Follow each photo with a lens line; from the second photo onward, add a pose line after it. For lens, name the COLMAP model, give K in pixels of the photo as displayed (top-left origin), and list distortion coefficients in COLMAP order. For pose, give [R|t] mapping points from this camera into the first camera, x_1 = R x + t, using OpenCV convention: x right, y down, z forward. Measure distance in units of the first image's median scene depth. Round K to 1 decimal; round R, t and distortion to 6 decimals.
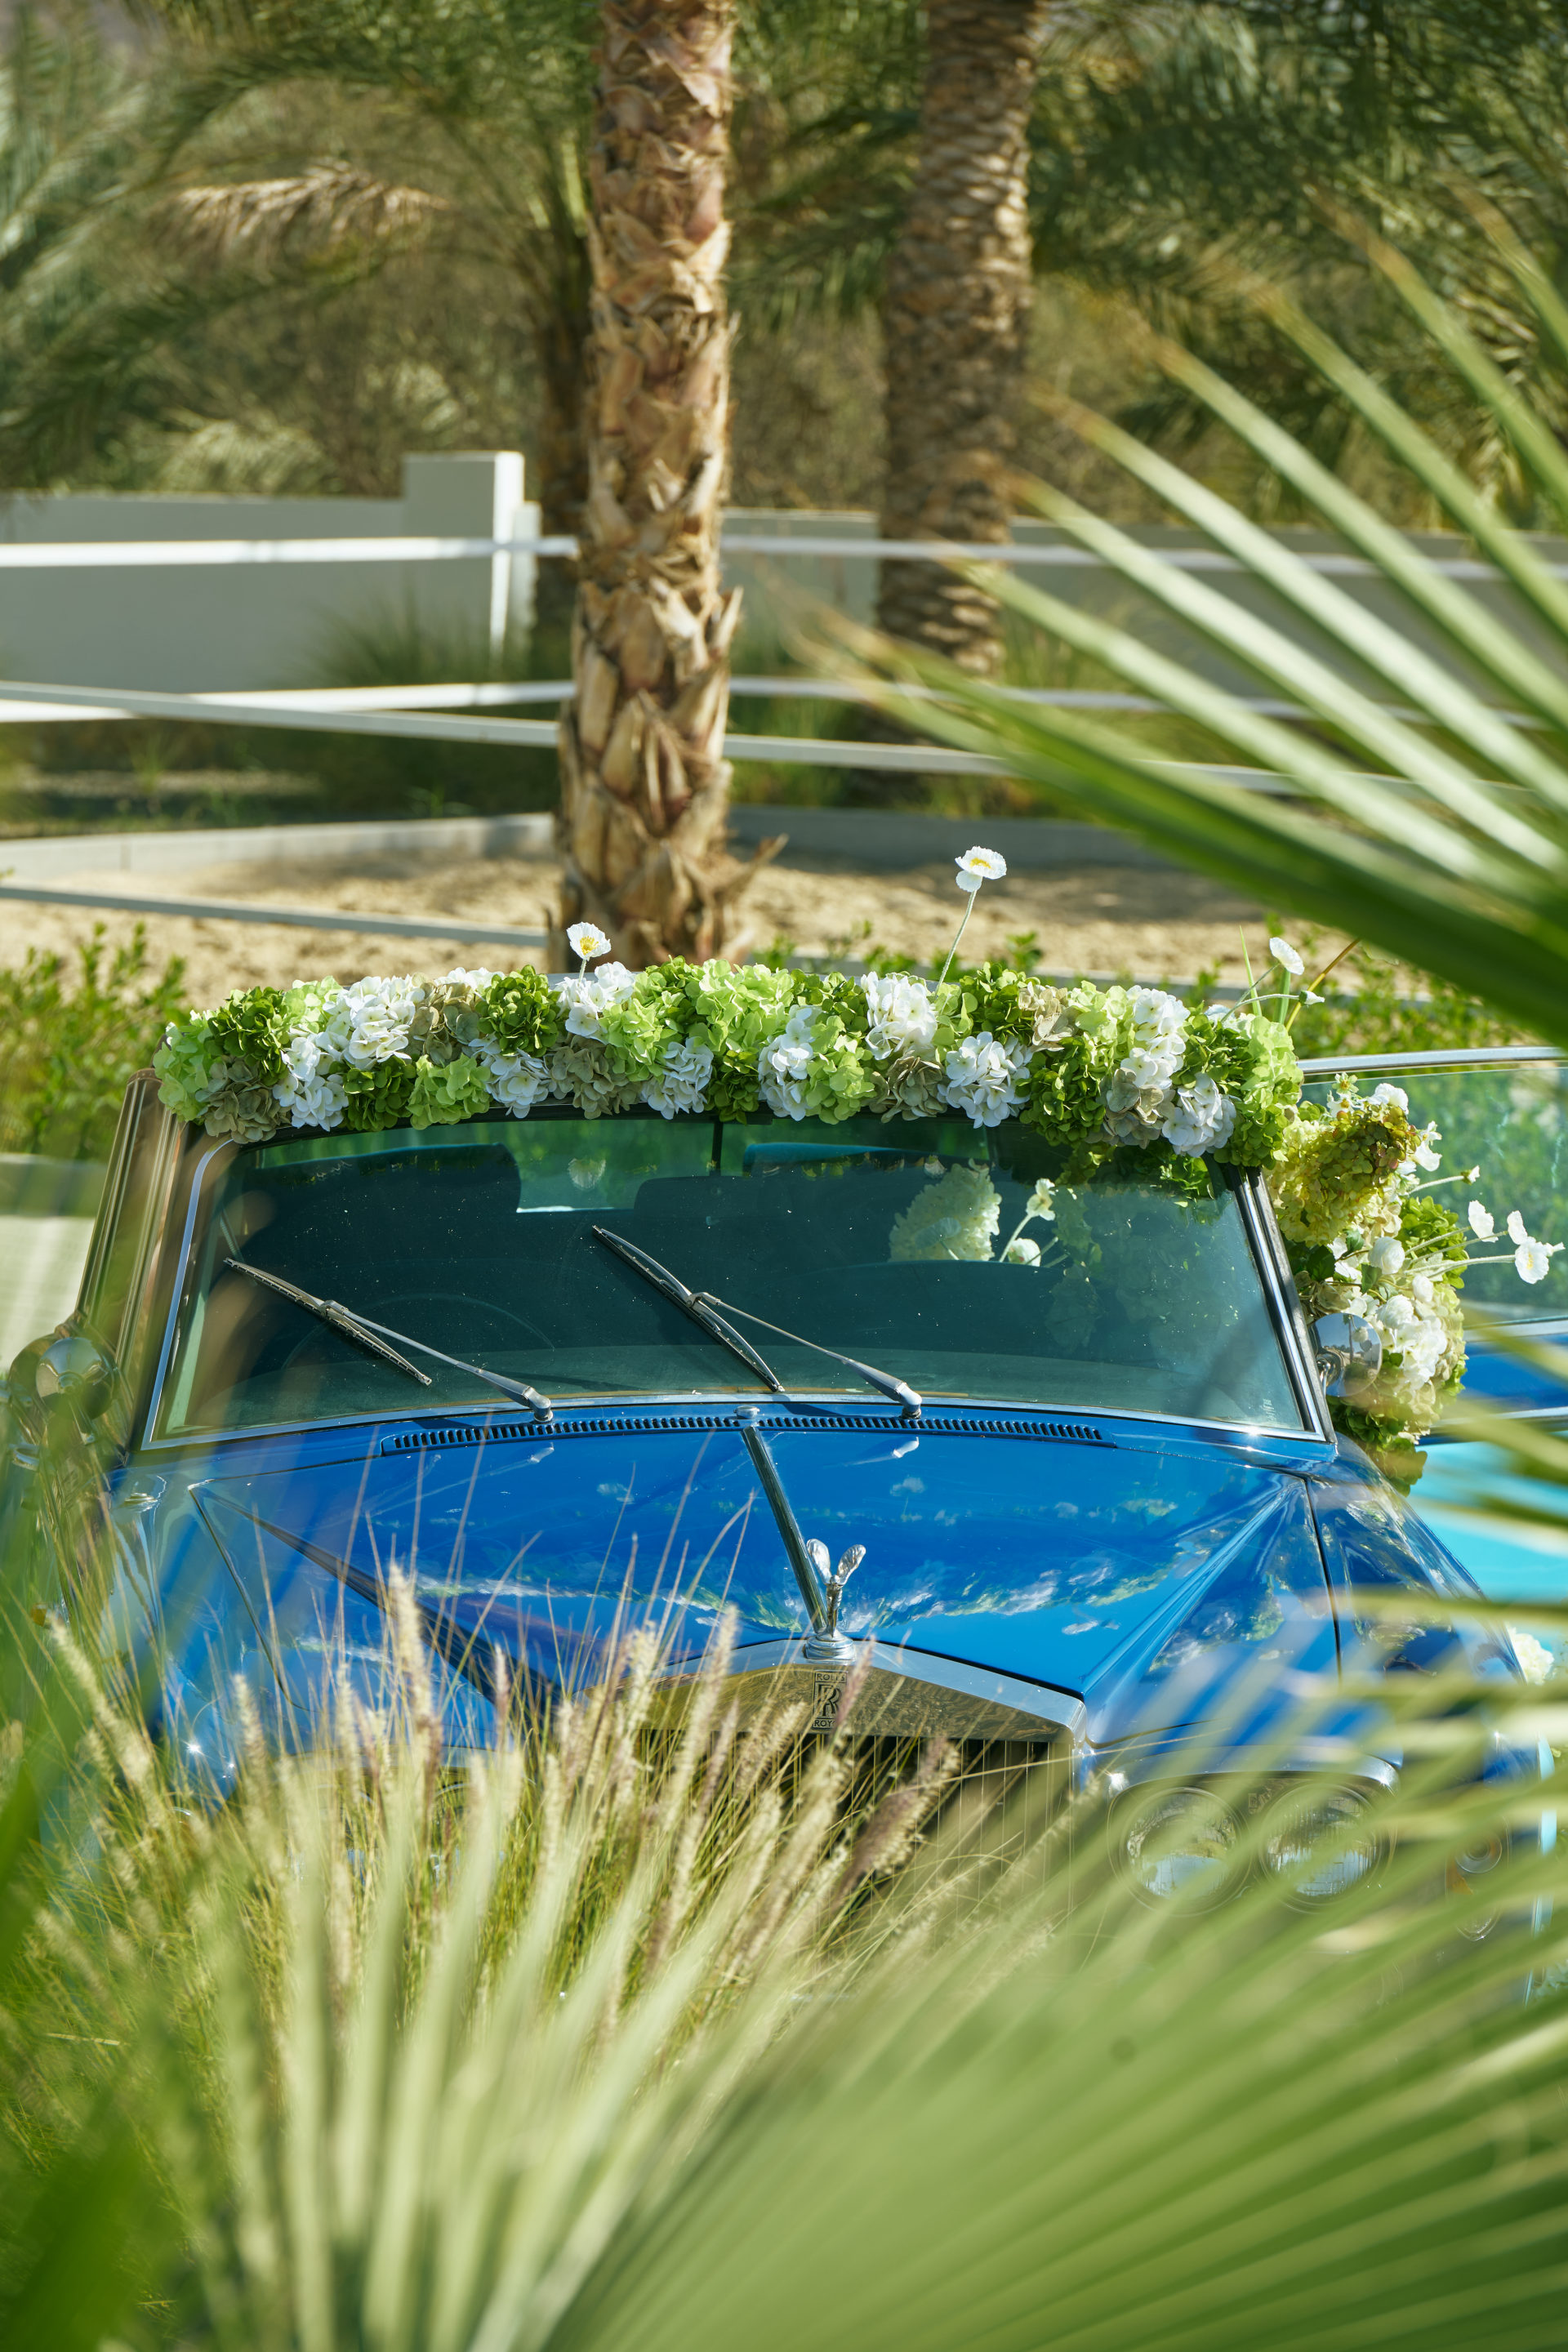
lens RADIAL K [[12429.7, 0, 784.0], [0, 12429.7, 1176.0], [0, 0, 1]] dist [0.052426, 5.911387]
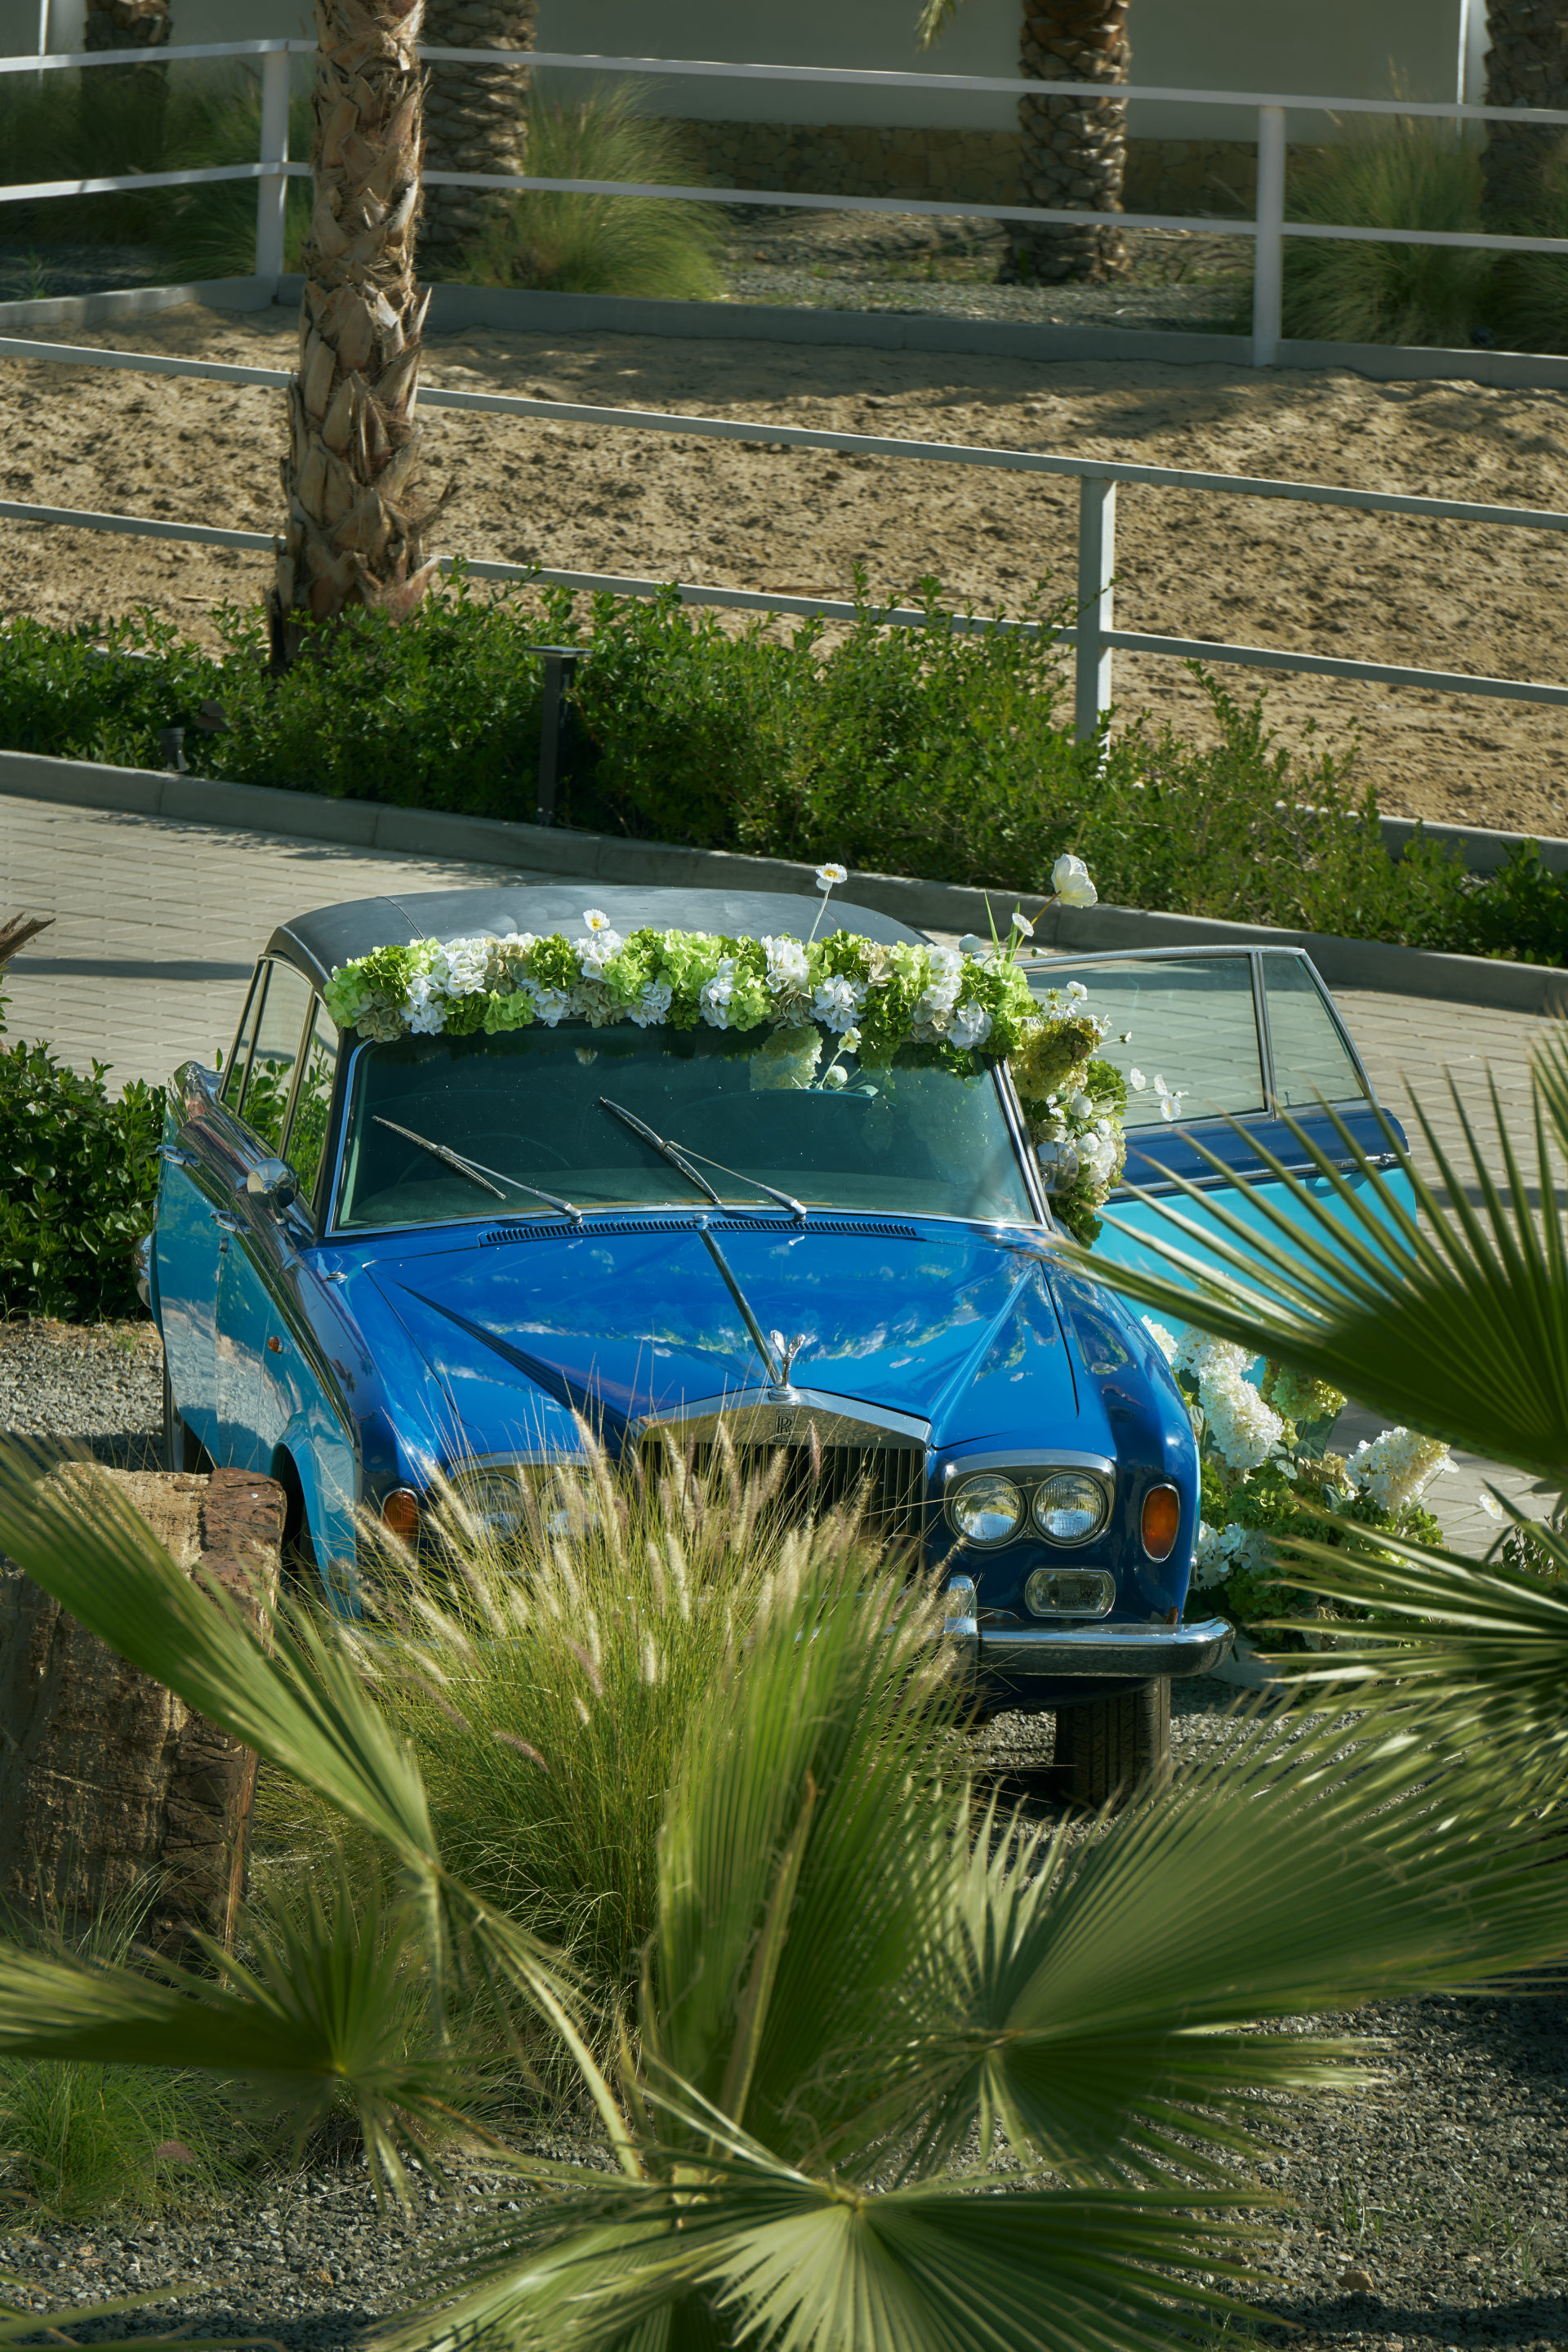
lens RADIAL K [[12981.8, 0, 784.0], [0, 12981.8, 1176.0], [0, 0, 1]] dist [0.266203, 14.375629]
pose [[0.998538, 0.001255, 0.054034, -0.082488], [-0.004983, 0.997610, 0.068917, -0.102105], [-0.053818, -0.069086, 0.996158, -0.688506]]
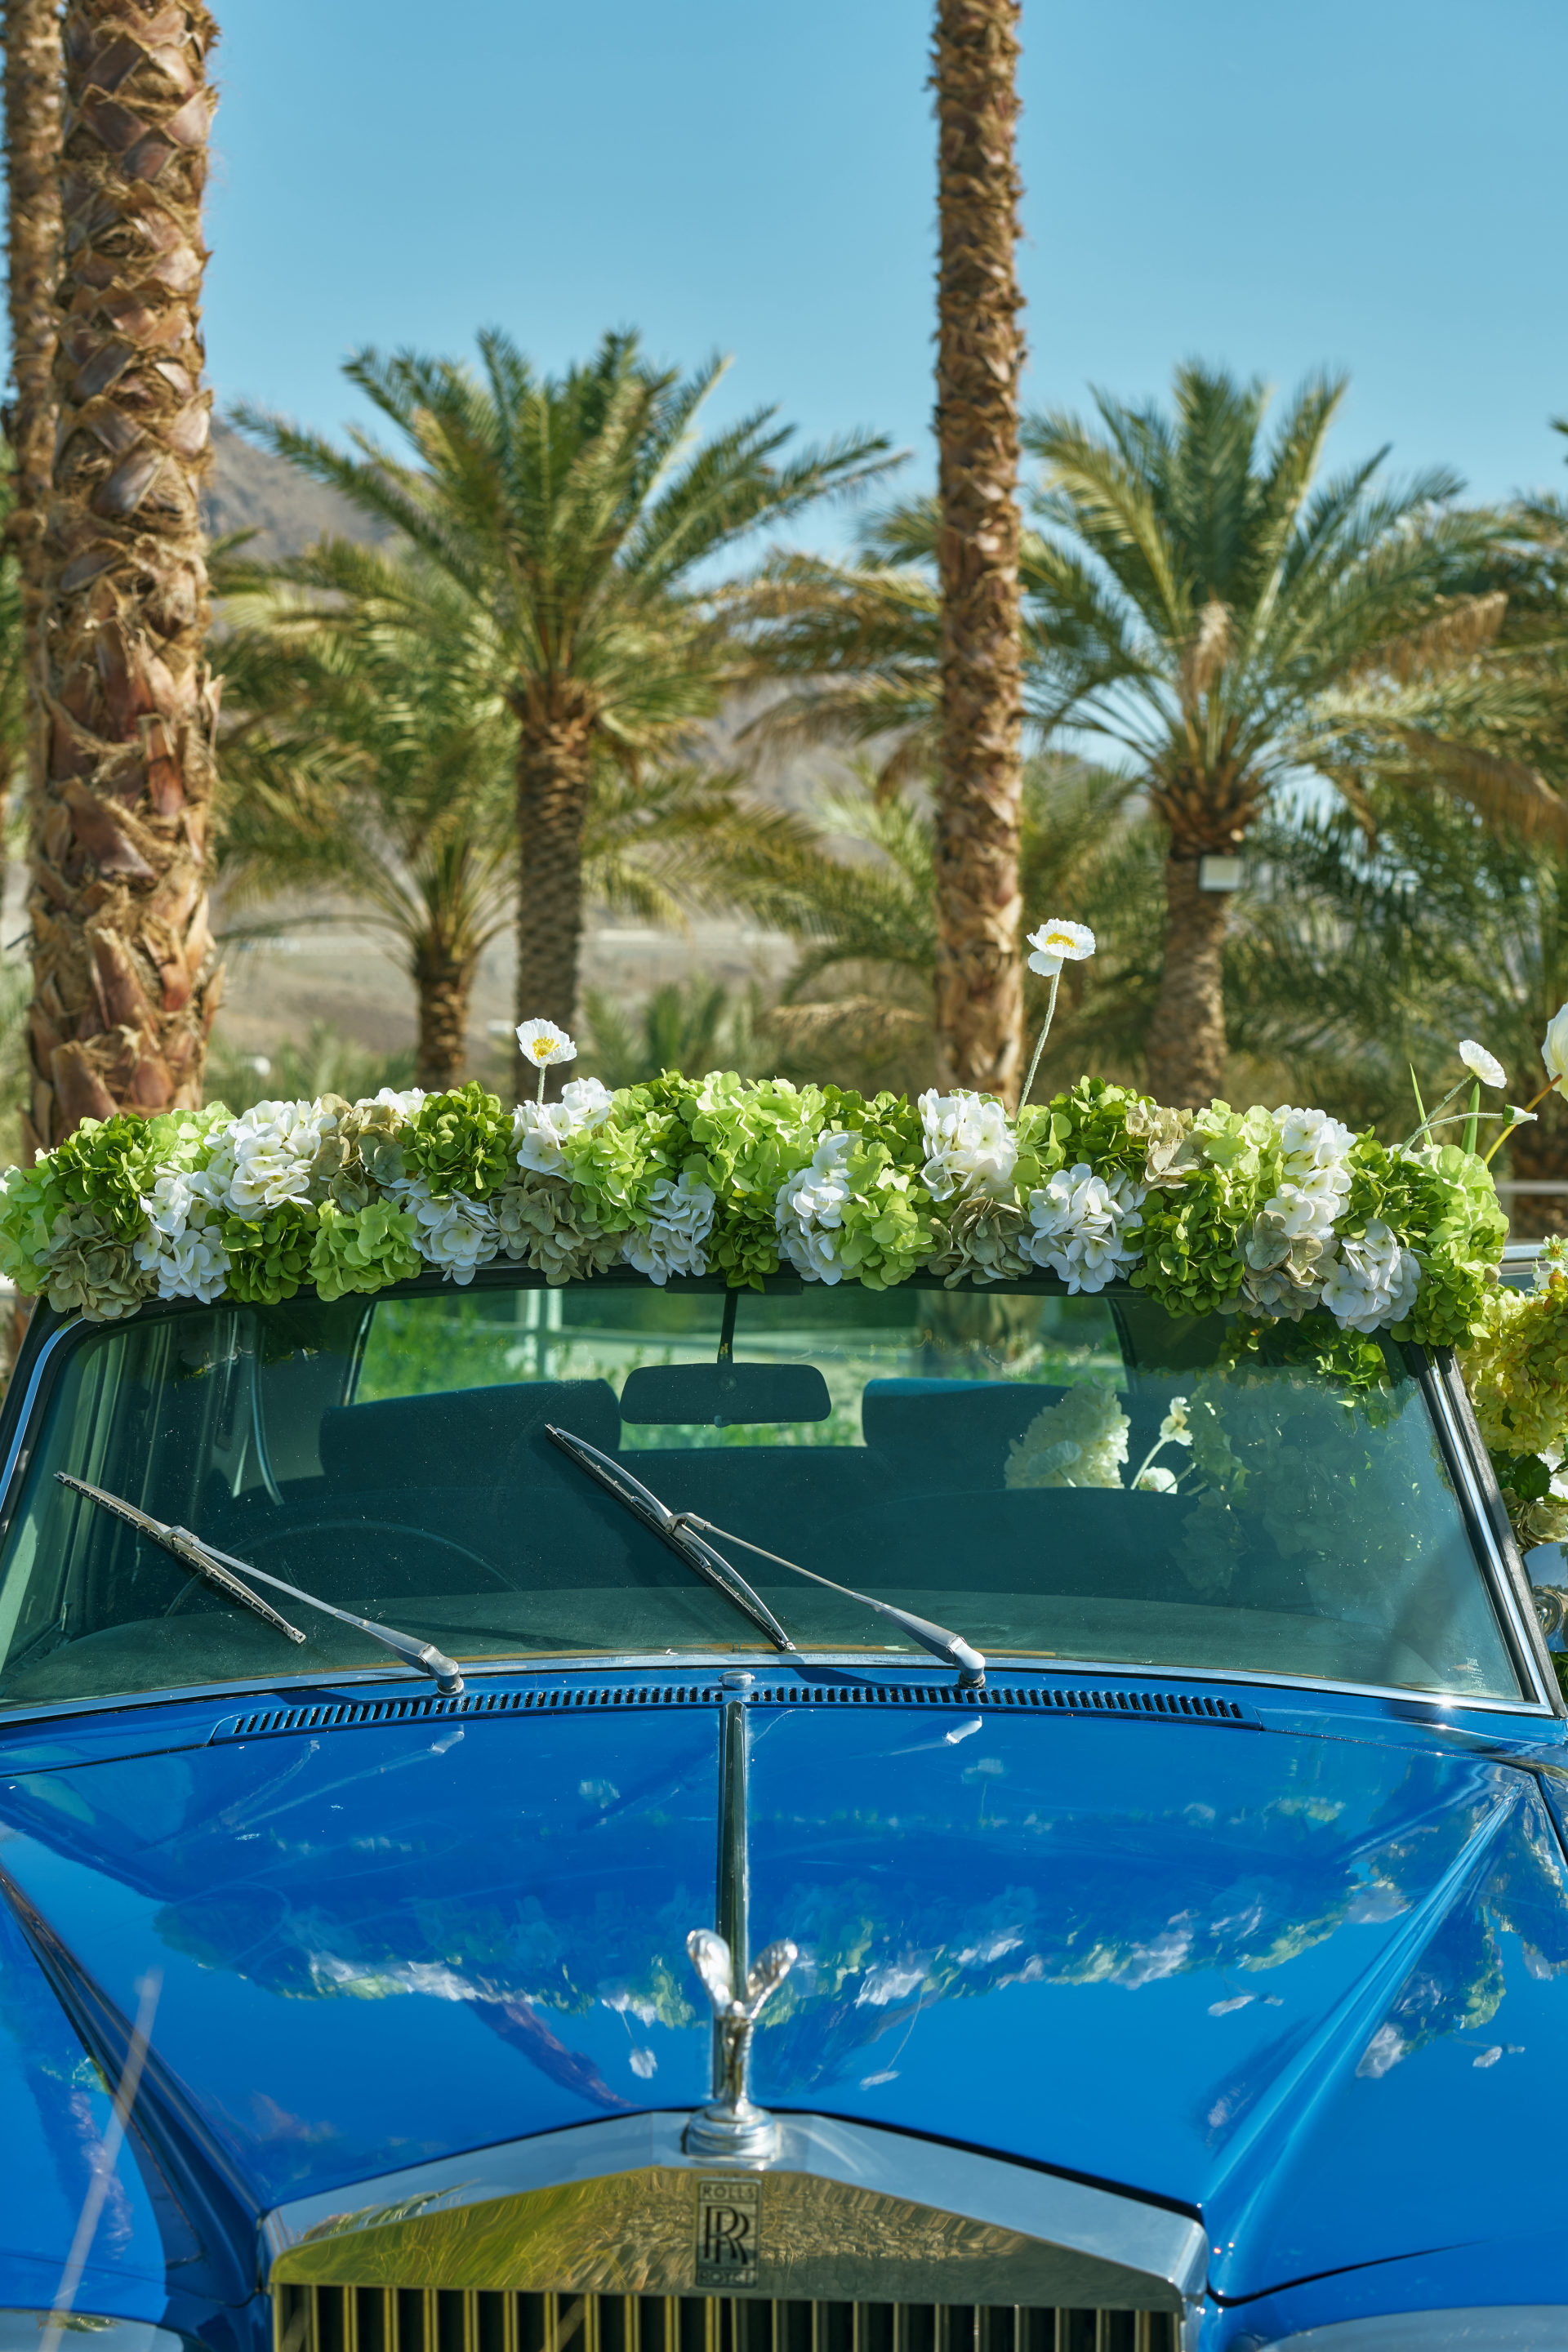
lens RADIAL K [[5316.6, 0, 784.0], [0, 5316.6, 1176.0], [0, 0, 1]] dist [-0.027445, 0.247736]
pose [[0.997845, -0.009065, -0.064981, 0.019088], [0.004621, 0.997660, -0.068209, 0.010775], [0.065447, 0.067762, 0.995553, 0.681798]]
